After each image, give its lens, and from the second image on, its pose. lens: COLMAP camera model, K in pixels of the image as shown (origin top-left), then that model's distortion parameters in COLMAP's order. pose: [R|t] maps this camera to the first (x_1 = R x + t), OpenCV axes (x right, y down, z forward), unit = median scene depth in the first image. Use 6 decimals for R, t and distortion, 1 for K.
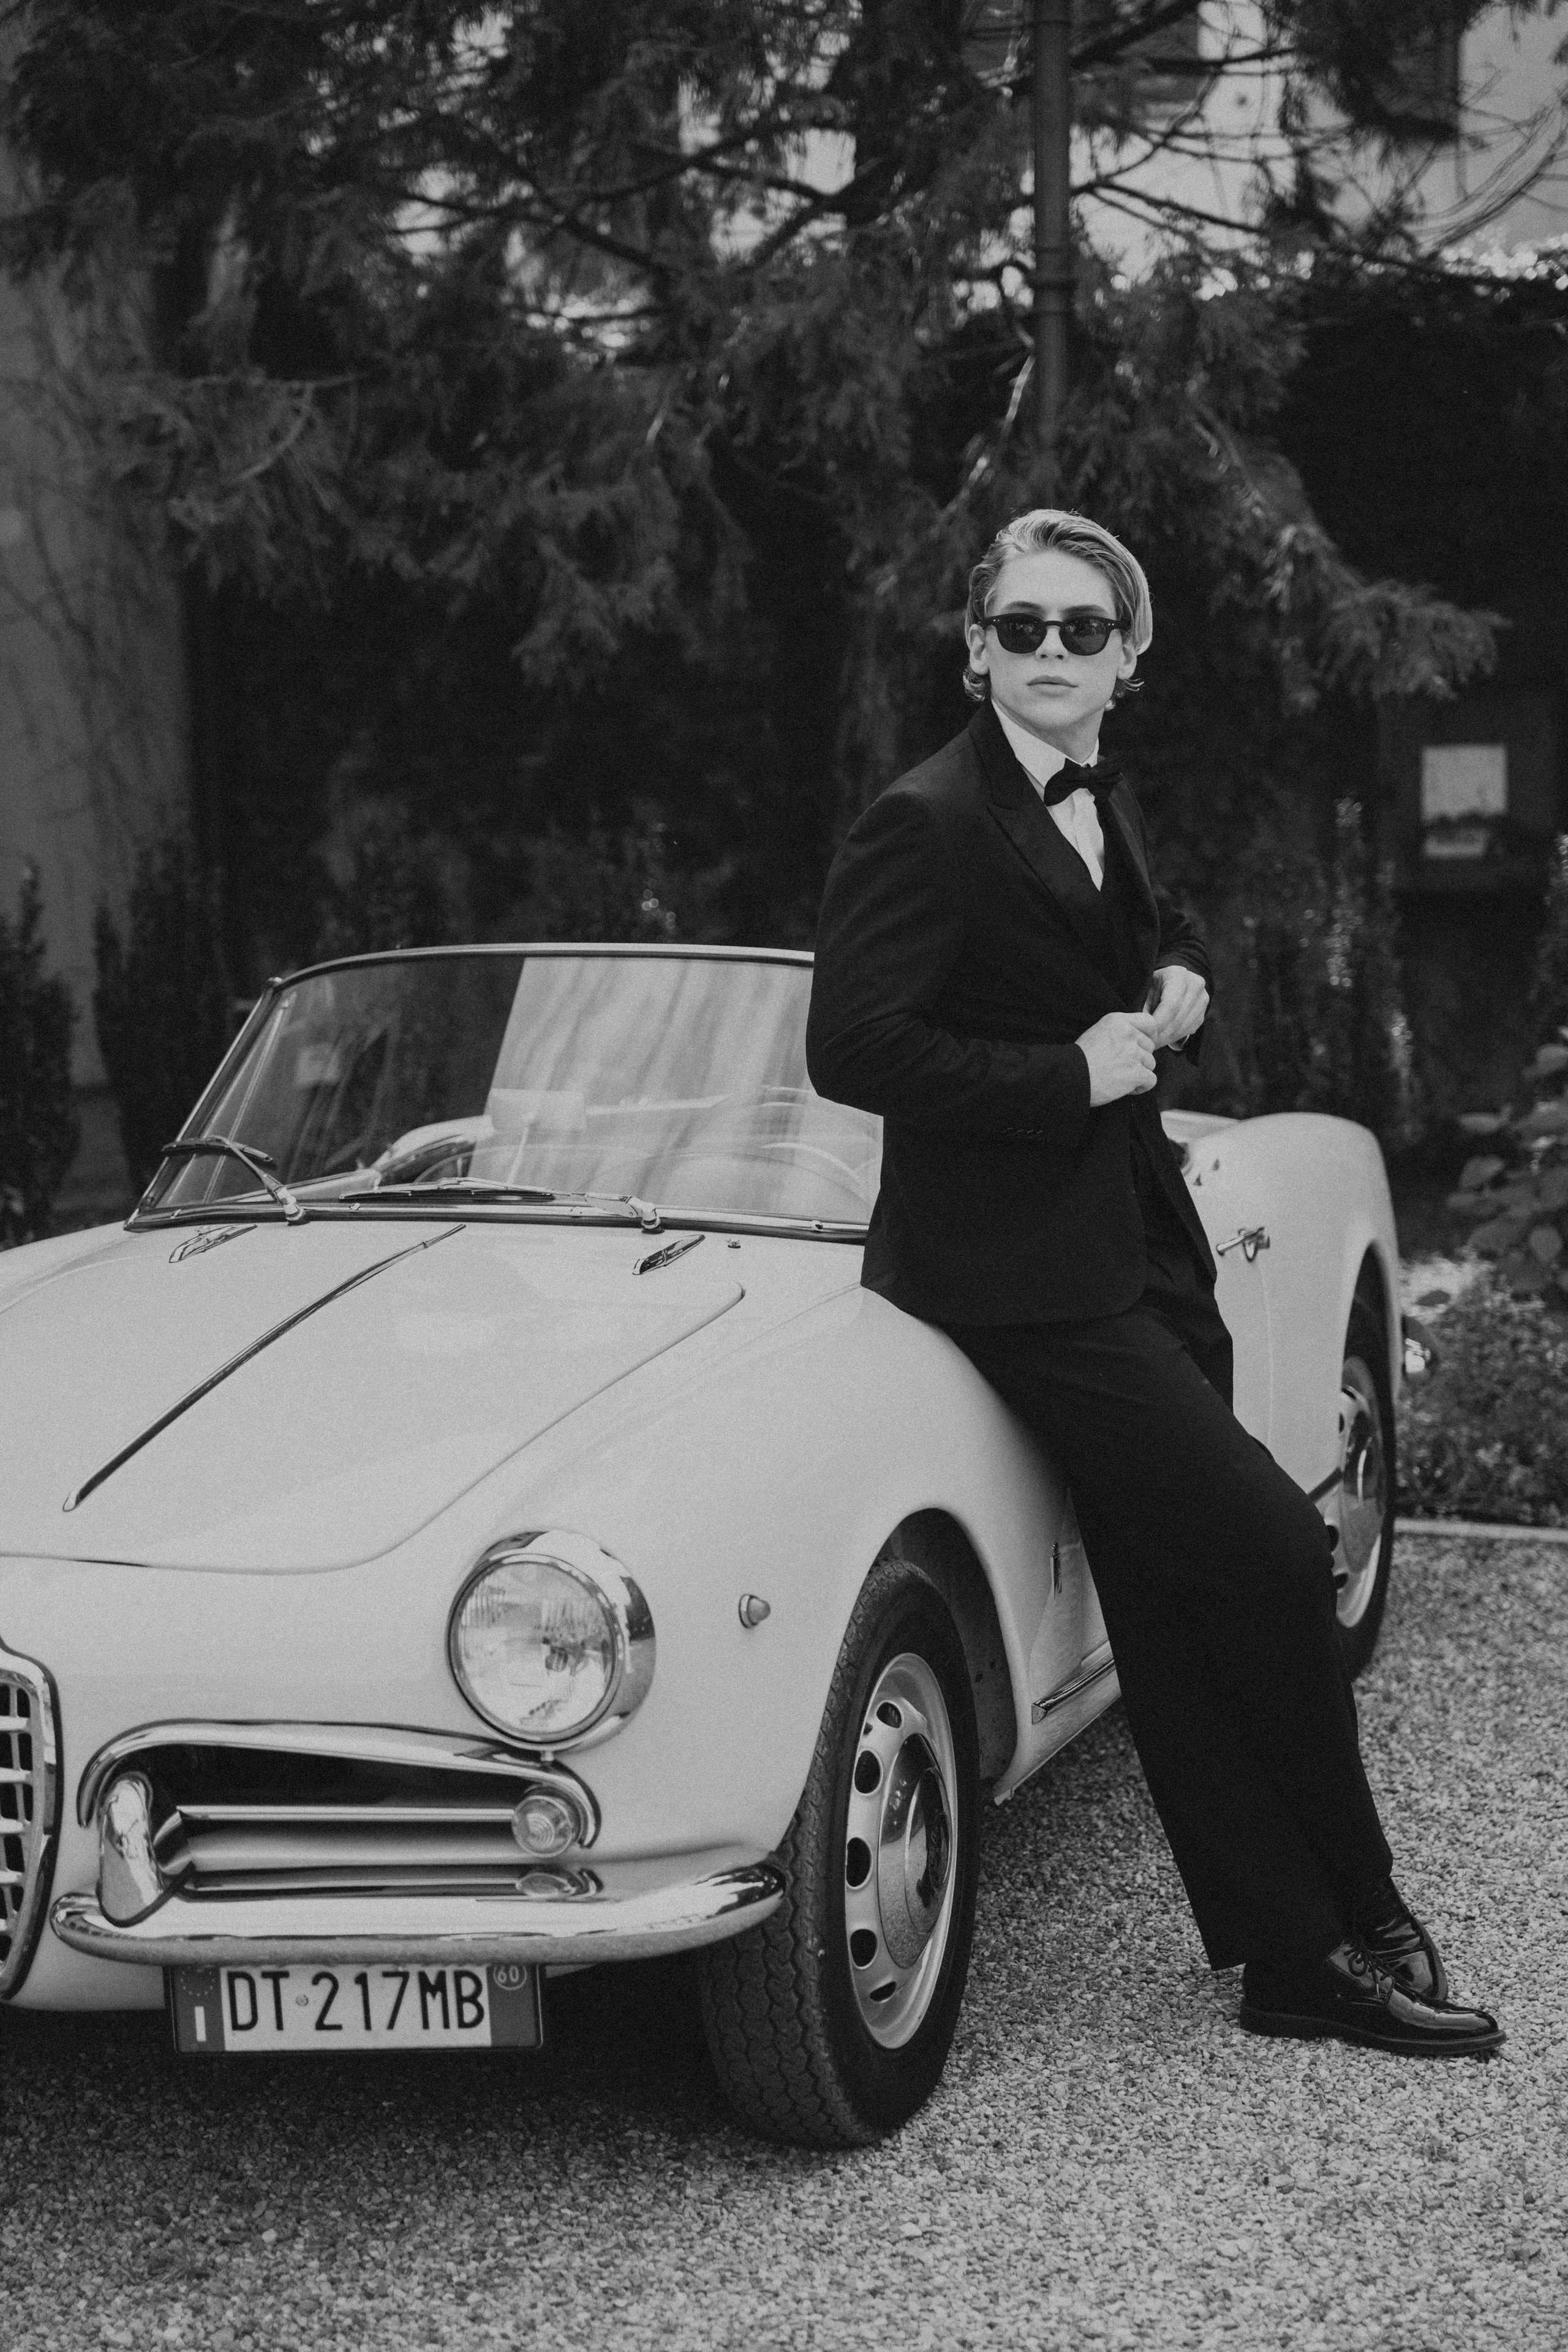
lens RADIAL K [[4669.2, 0, 804.8], [0, 4669.2, 1167.1], [0, 0, 1]] dist [0.025144, 0.000000]
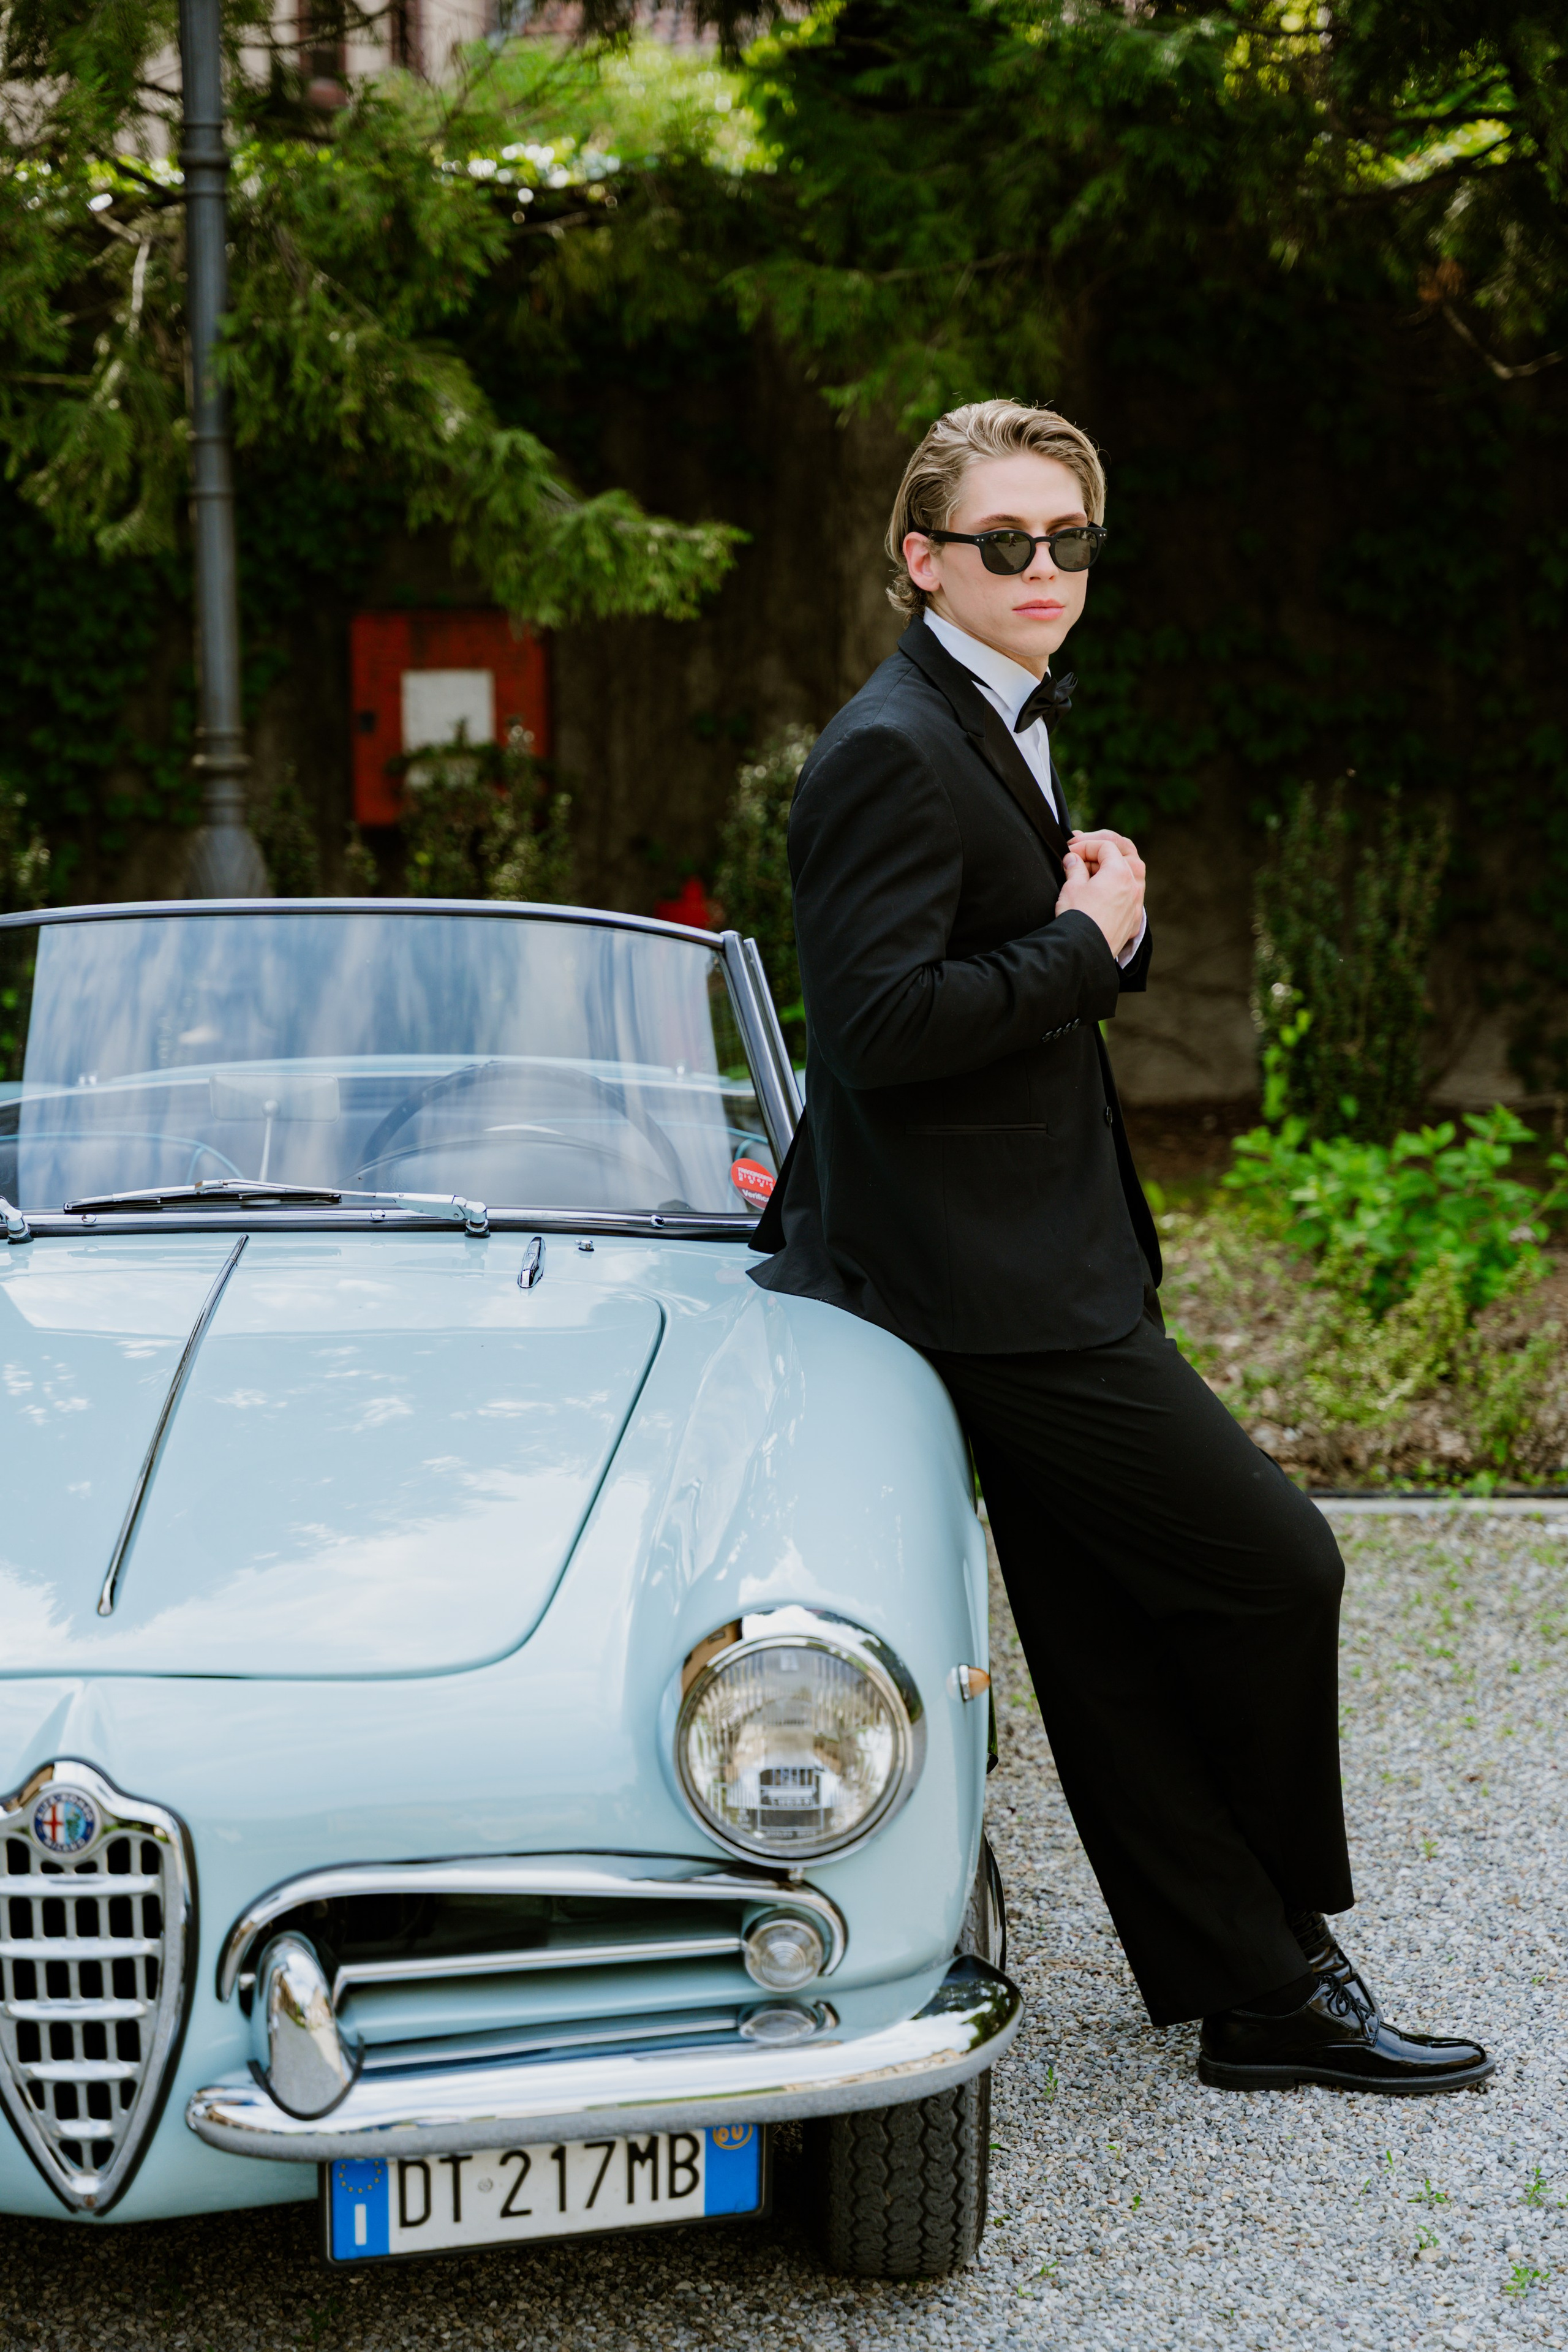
lens RADIAL K [[4669.2, 0, 761.6], [0, 4669.2, 1191.1], [0, 0, 1]] dist [0.025144, 0.000000]
pose [[0.946757, -0.035627, 0.319972, -0.320360], [0.028762, 0.999244, 0.026155, -0.018949], [-0.320662, -0.015559, 0.947066, 0.197842]]
